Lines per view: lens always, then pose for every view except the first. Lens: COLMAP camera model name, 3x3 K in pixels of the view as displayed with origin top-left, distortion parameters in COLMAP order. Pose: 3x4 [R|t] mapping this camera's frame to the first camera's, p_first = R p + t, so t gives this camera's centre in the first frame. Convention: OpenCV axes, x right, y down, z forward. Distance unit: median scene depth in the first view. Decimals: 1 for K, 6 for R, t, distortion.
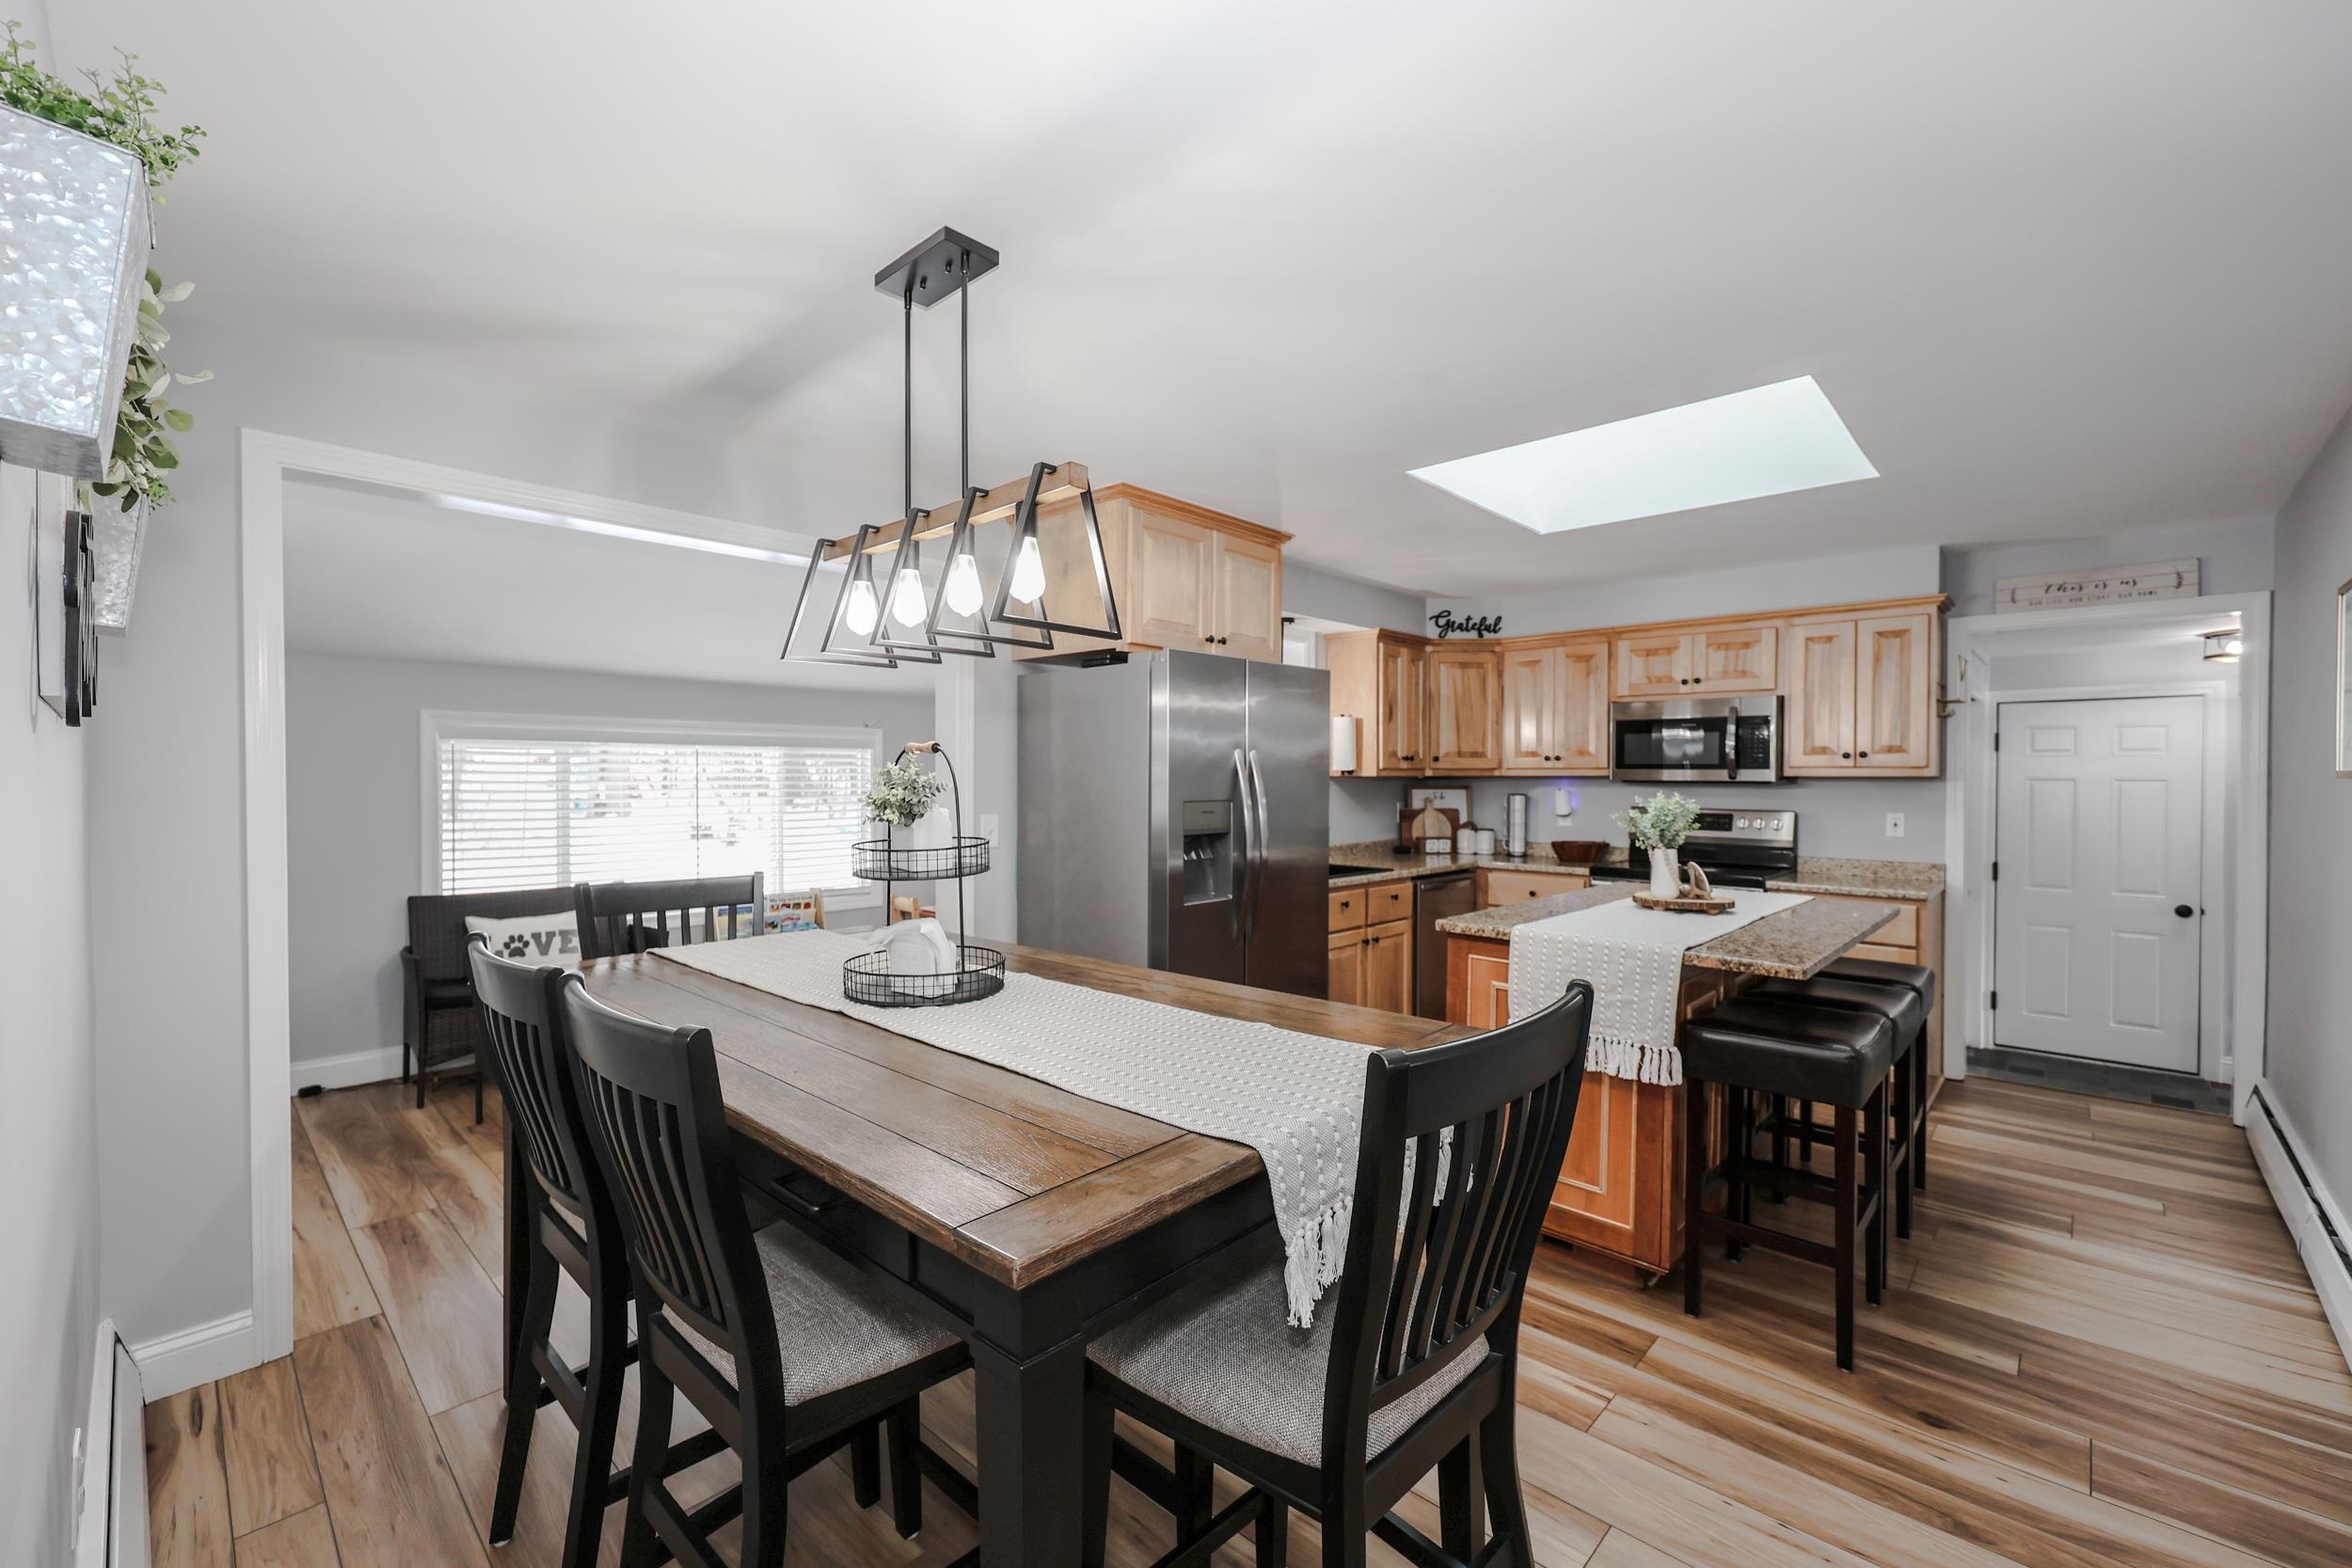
lens RADIAL K [[966.0, 0, 1167.8], [0, 966.0, 783.2], [0, 0, 1]] dist [-0.003585, -0.000265]
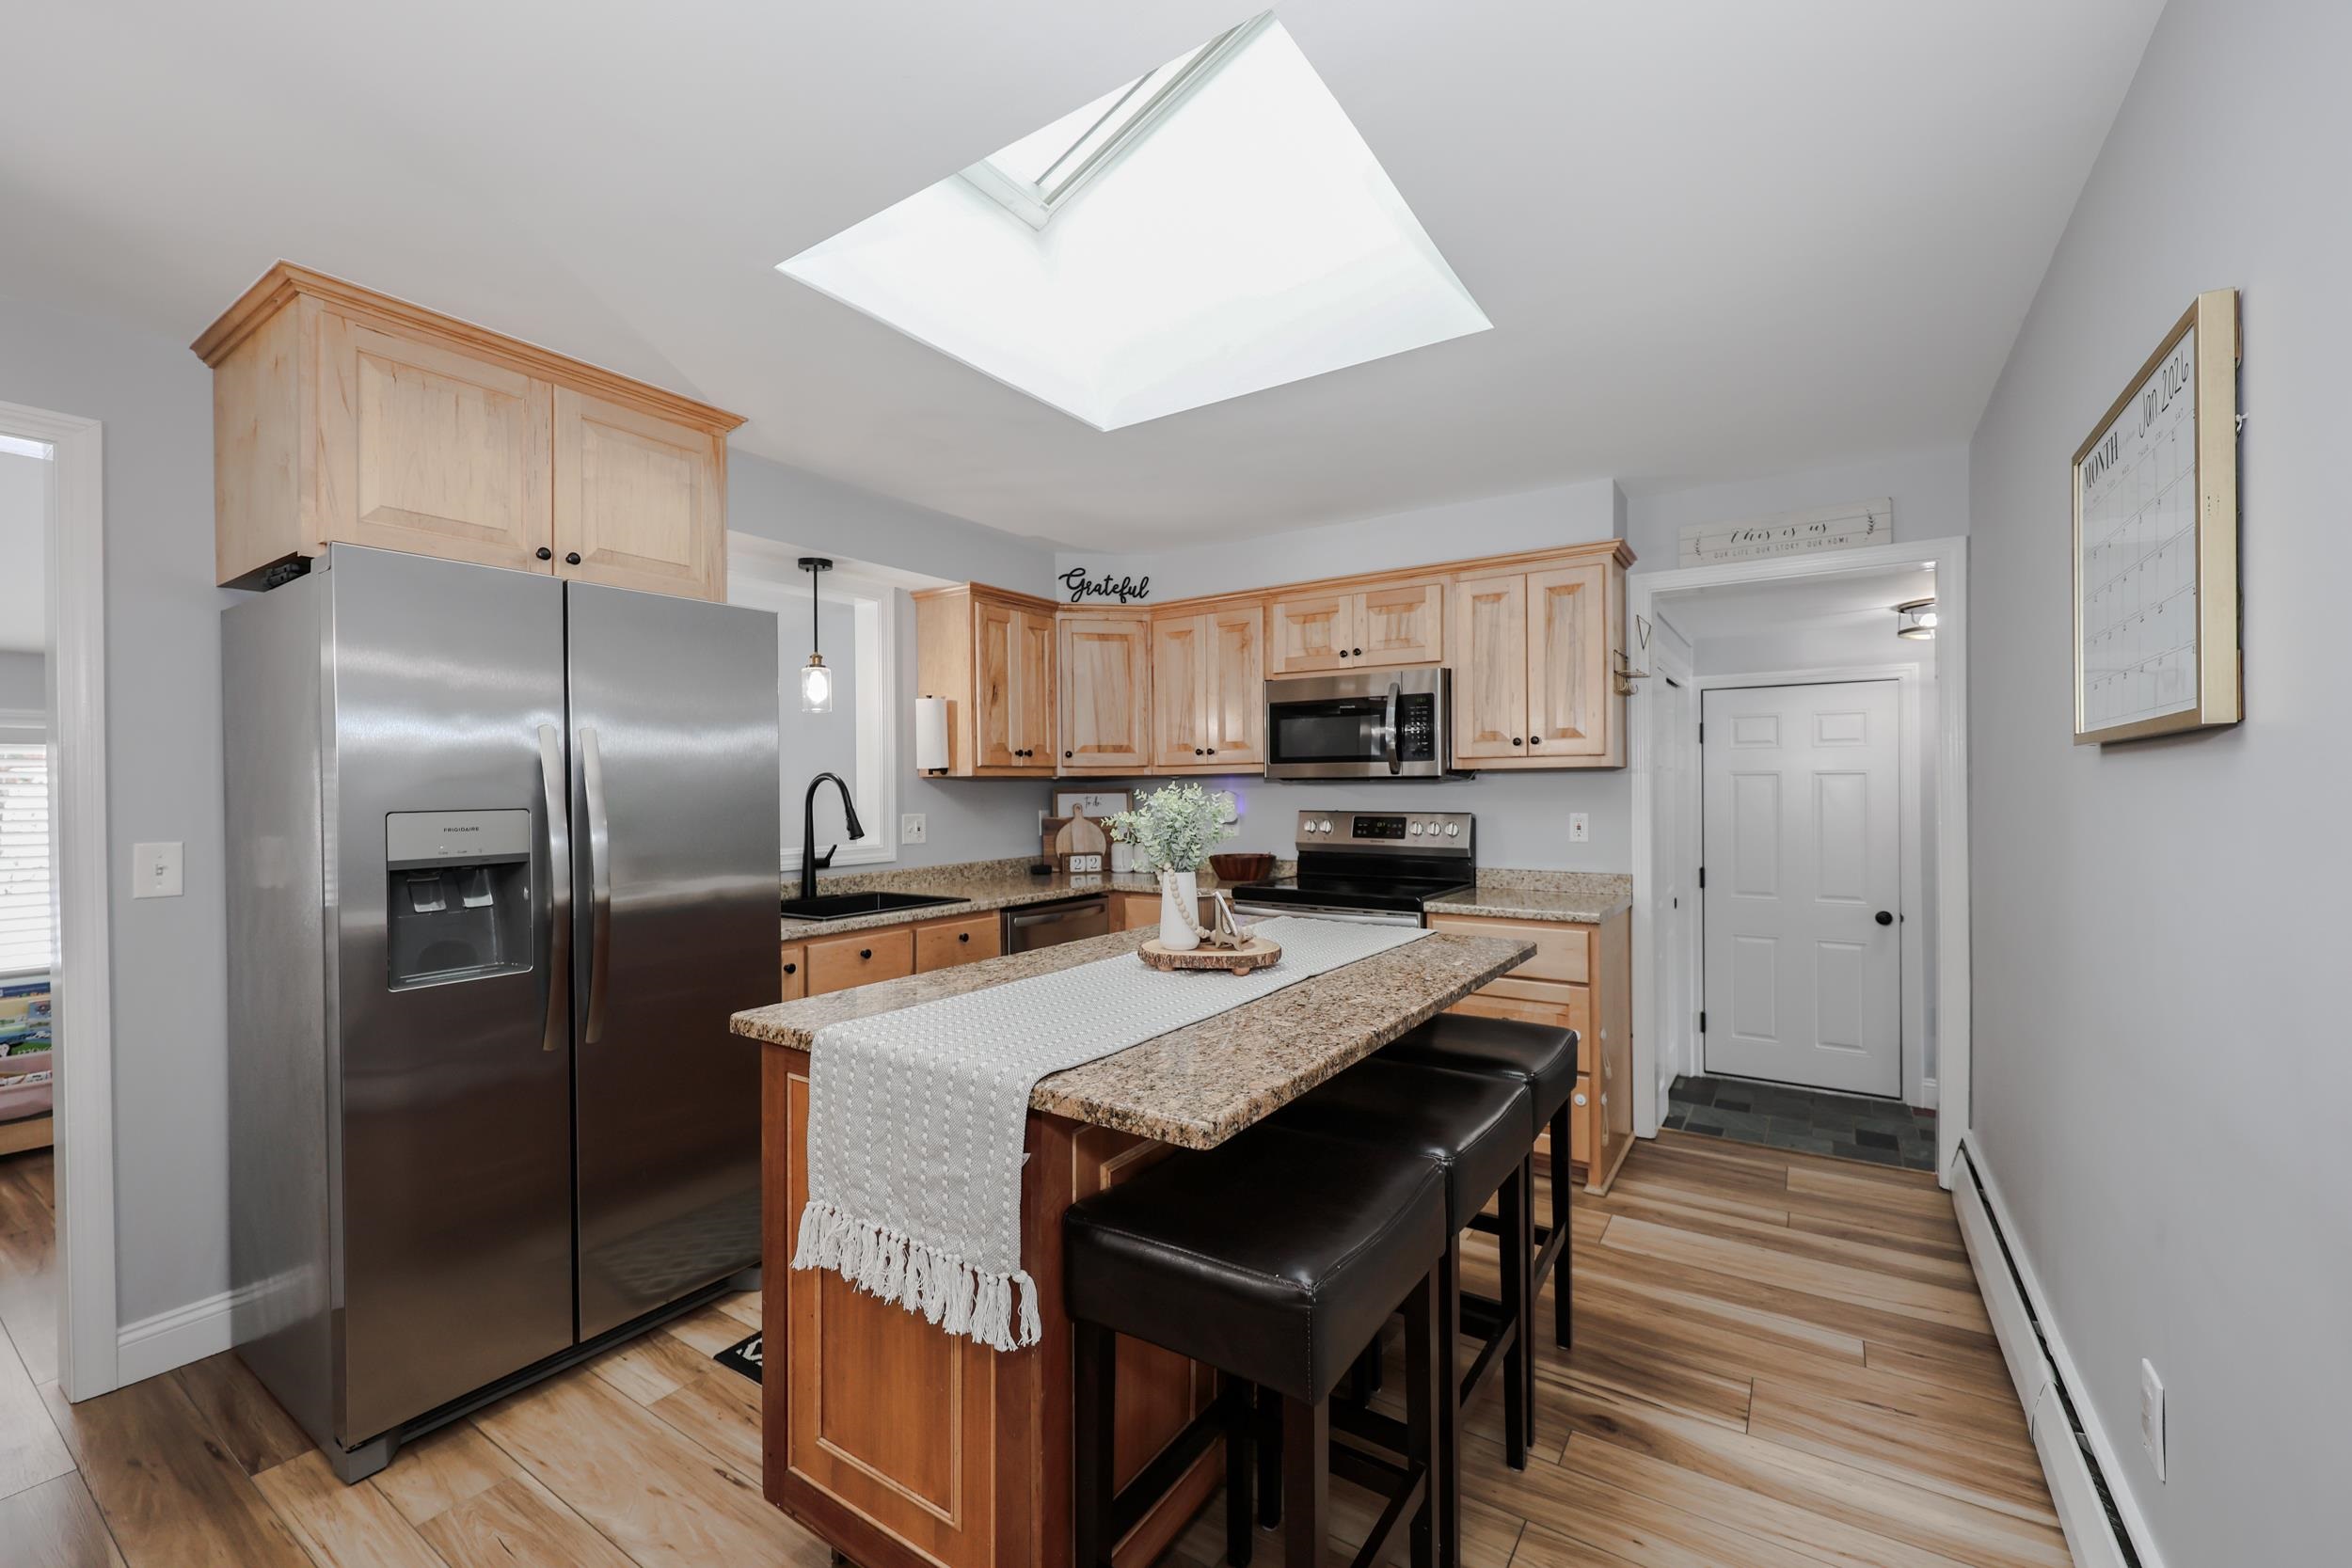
lens RADIAL K [[966.0, 0, 1168.7], [0, 966.0, 789.6], [0, 0, 1]] dist [-0.003585, -0.000265]
pose [[0.985093, -0.012028, 0.171602, 0.265868], [0.013133, 0.999900, -0.005310, 0.010824], [-0.171520, 0.007485, 0.985152, 0.246158]]
